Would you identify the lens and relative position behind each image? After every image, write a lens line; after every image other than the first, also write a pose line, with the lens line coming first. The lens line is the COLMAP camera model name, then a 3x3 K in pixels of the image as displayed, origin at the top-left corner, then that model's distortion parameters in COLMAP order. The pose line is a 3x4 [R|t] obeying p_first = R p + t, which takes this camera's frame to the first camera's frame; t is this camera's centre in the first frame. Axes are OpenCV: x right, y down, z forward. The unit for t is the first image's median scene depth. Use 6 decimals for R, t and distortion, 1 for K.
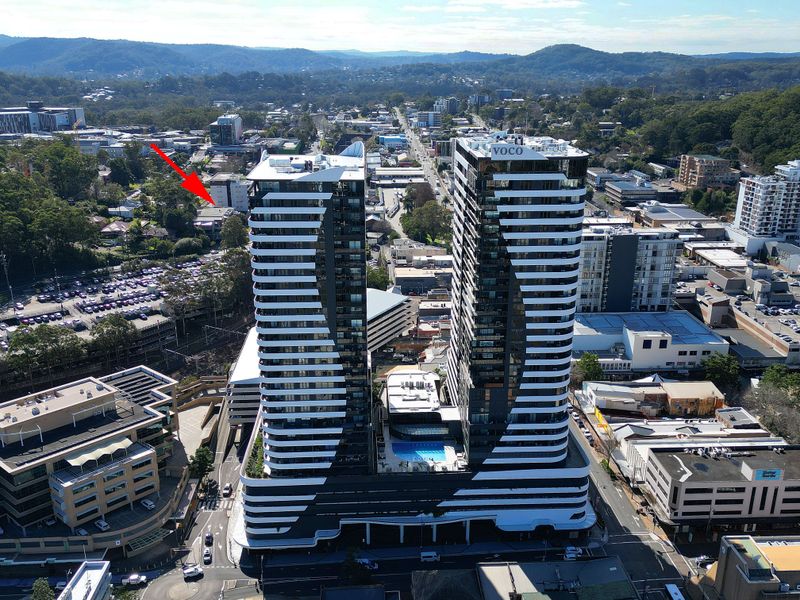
lens RADIAL K [[649.3, 0, 413.7], [0, 649.3, 299.0], [0, 0, 1]] dist [-0.005705, 0.001442]
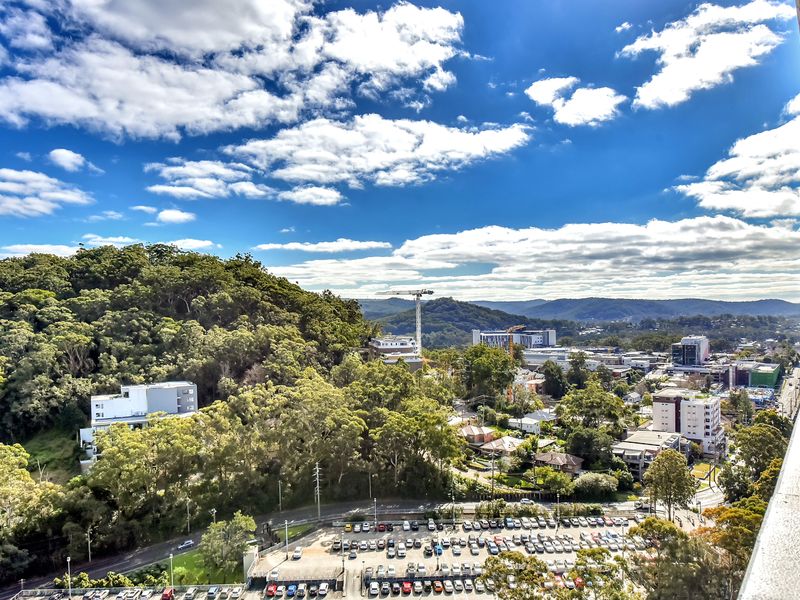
lens RADIAL K [[597.8, 0, 400.0], [0, 597.8, 336.0], [0, 0, 1]] dist [0.015722, 0.000139]
pose [[0.746803, -0.003248, -0.665037, -0.062793], [-0.185318, 0.959363, -0.212789, -0.042088], [0.638703, 0.282154, 0.715854, 0.273168]]
